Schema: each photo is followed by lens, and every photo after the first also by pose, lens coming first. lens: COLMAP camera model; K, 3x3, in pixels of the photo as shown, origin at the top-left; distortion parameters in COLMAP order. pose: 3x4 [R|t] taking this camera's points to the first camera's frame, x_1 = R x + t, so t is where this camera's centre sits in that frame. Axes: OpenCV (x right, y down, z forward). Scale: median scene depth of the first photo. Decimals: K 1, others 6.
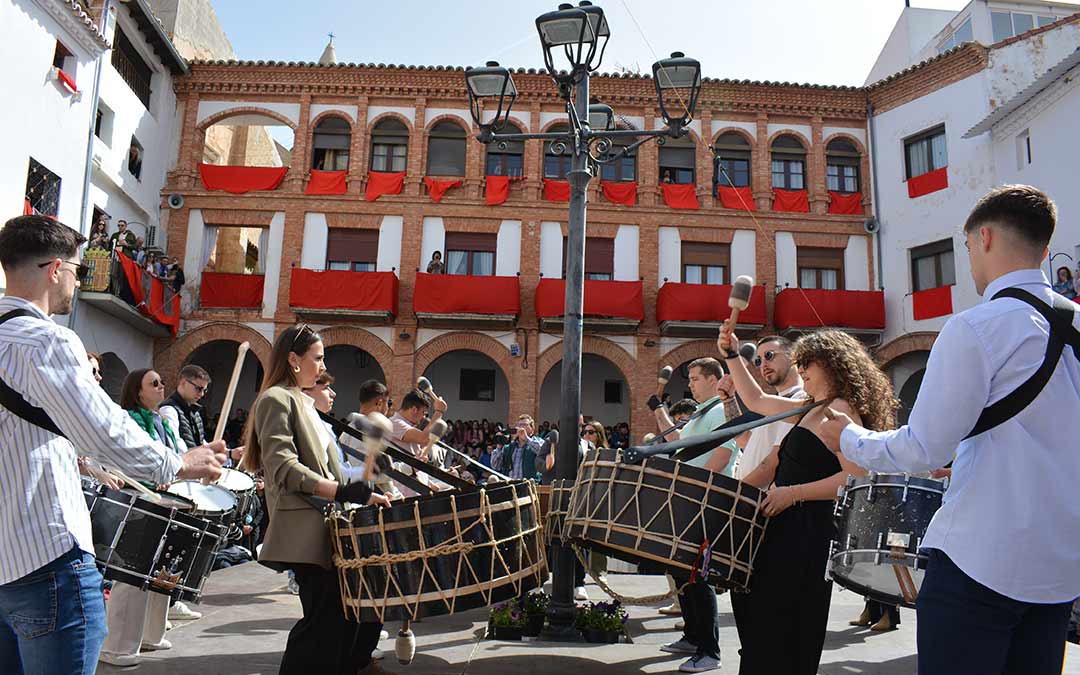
lens RADIAL K [[840.0, 0, 539.5], [0, 840.0, 337.5], [0, 0, 1]] dist [-0.098865, 0.018345]
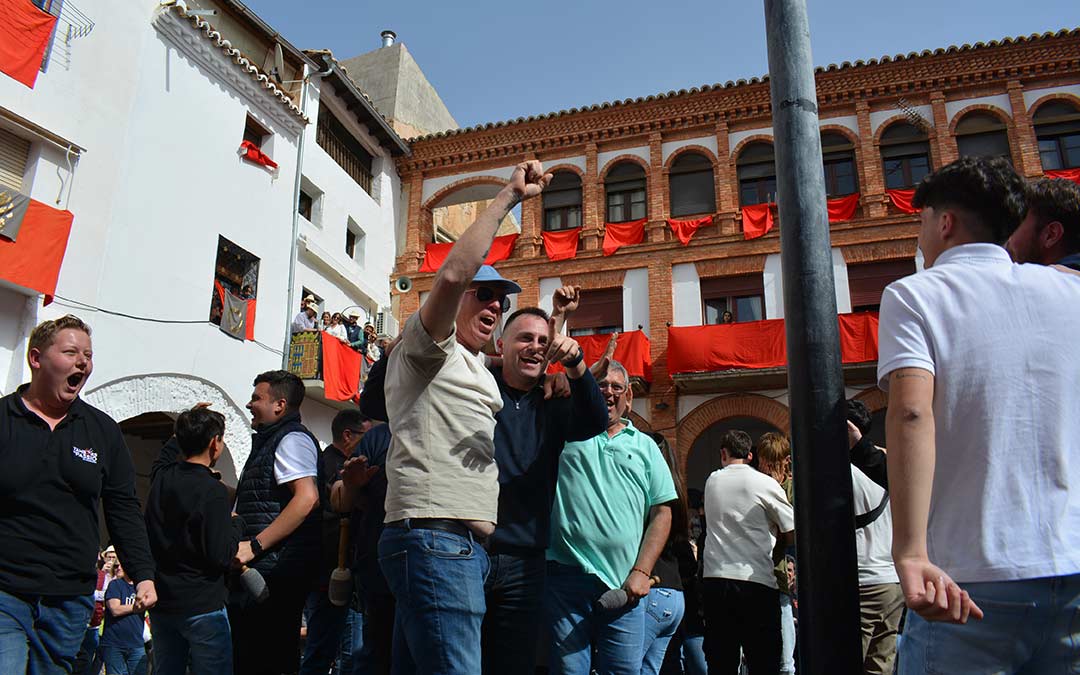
lens RADIAL K [[840.0, 0, 535.8], [0, 840.0, 335.7], [0, 0, 1]] dist [-0.098865, 0.018345]
pose [[0.932113, -0.122664, -0.340762, 0.012543], [0.077175, 0.986559, -0.144029, 0.037515], [0.353849, 0.107953, 0.929051, 0.172194]]
